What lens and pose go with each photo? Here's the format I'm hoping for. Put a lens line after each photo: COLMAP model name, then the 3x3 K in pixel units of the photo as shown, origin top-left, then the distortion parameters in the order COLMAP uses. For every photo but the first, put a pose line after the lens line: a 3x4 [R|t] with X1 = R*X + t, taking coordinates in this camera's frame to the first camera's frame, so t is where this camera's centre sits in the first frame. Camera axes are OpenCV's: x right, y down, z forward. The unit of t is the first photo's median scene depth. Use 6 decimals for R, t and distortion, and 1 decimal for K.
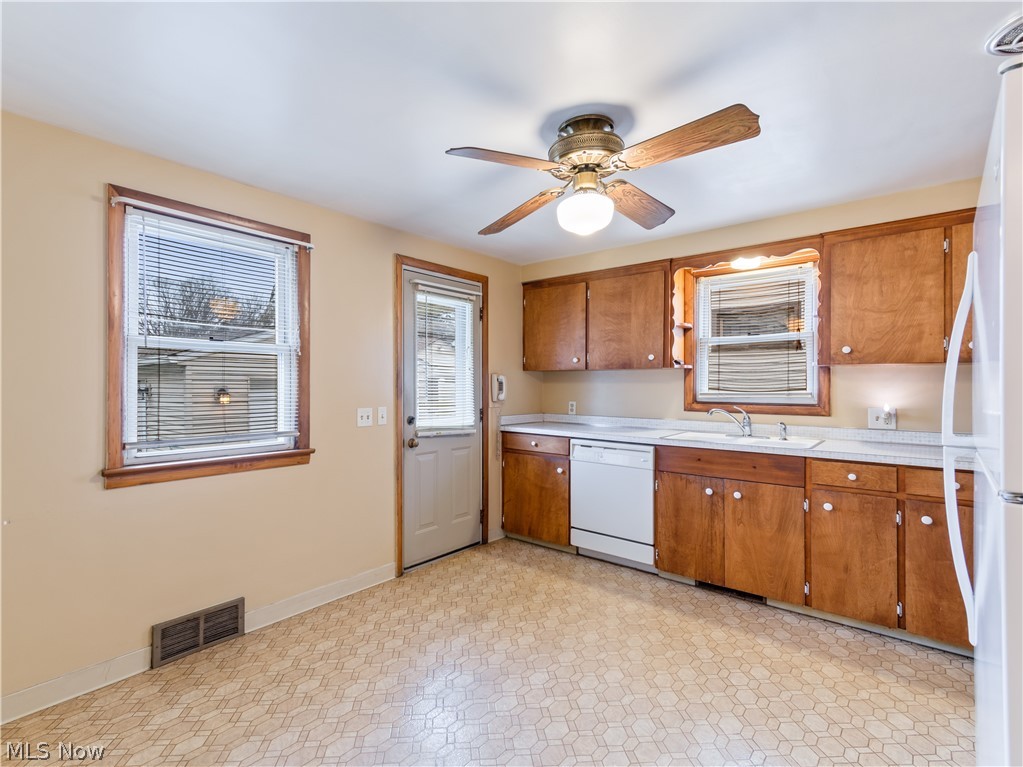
lens RADIAL K [[509.1, 0, 486.5], [0, 509.1, 383.2], [0, 0, 1]] dist [0.012404, 0.000953]
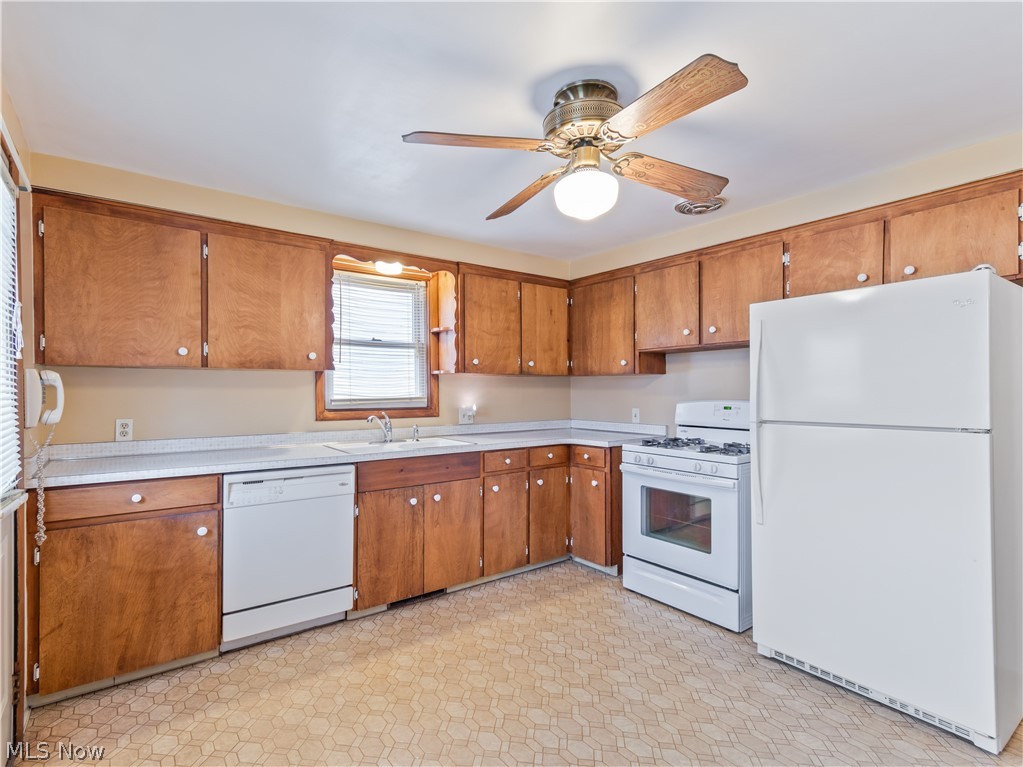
lens RADIAL K [[509.1, 0, 509.2], [0, 509.1, 388.8], [0, 0, 1]] dist [0.012404, 0.000953]
pose [[0.212721, -0.001598, 0.977112, -0.430991], [-0.000725, 0.999998, 0.001794, -0.001176], [-0.977113, -0.001090, 0.212720, 0.581836]]
